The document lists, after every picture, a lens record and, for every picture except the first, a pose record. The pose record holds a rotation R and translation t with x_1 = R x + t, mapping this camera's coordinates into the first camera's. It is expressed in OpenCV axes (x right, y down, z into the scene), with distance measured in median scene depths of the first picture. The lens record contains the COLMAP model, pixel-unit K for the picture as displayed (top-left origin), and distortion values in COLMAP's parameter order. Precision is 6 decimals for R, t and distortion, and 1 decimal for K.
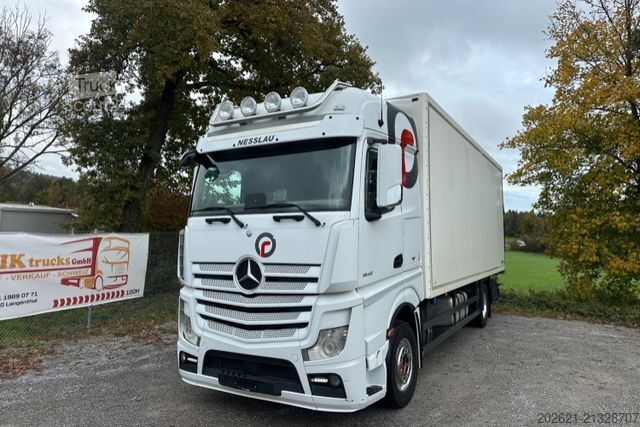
lens RADIAL K [[457.5, 0, 321.3], [0, 457.5, 216.8], [0, 0, 1]] dist [0.020953, -0.027926]
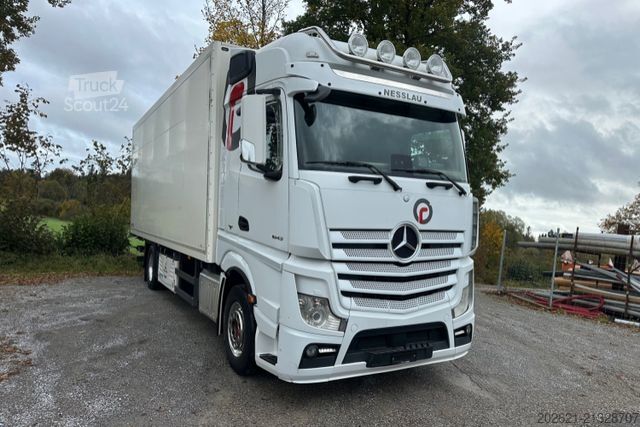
lens RADIAL K [[480.2, 0, 338.4], [0, 480.2, 221.2], [0, 0, 1]] dist [0.030331, -0.002793]
pose [[0.489100, 0.005543, 0.872210, -1.067366], [-0.093389, 0.994564, 0.046048, 0.050561], [-0.867214, -0.103977, 0.486959, 0.637846]]
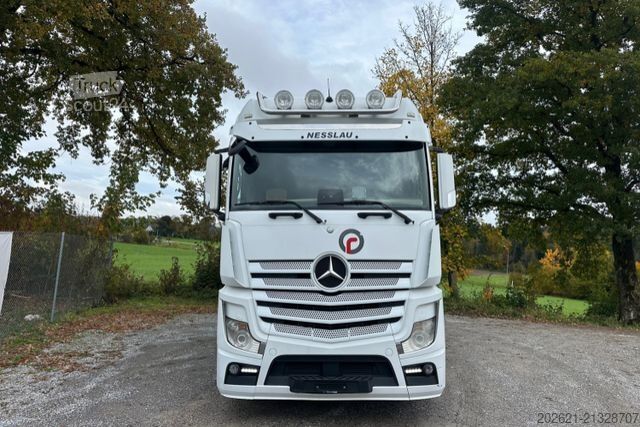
lens RADIAL K [[457.5, 0, 325.7], [0, 457.5, 212.5], [0, 0, 1]] dist [0.020953, -0.027926]
pose [[0.872000, 0.048251, 0.487122, -0.636672], [-0.032998, 0.998661, -0.039851, 0.038999], [-0.488393, 0.018676, 0.872424, 0.158501]]
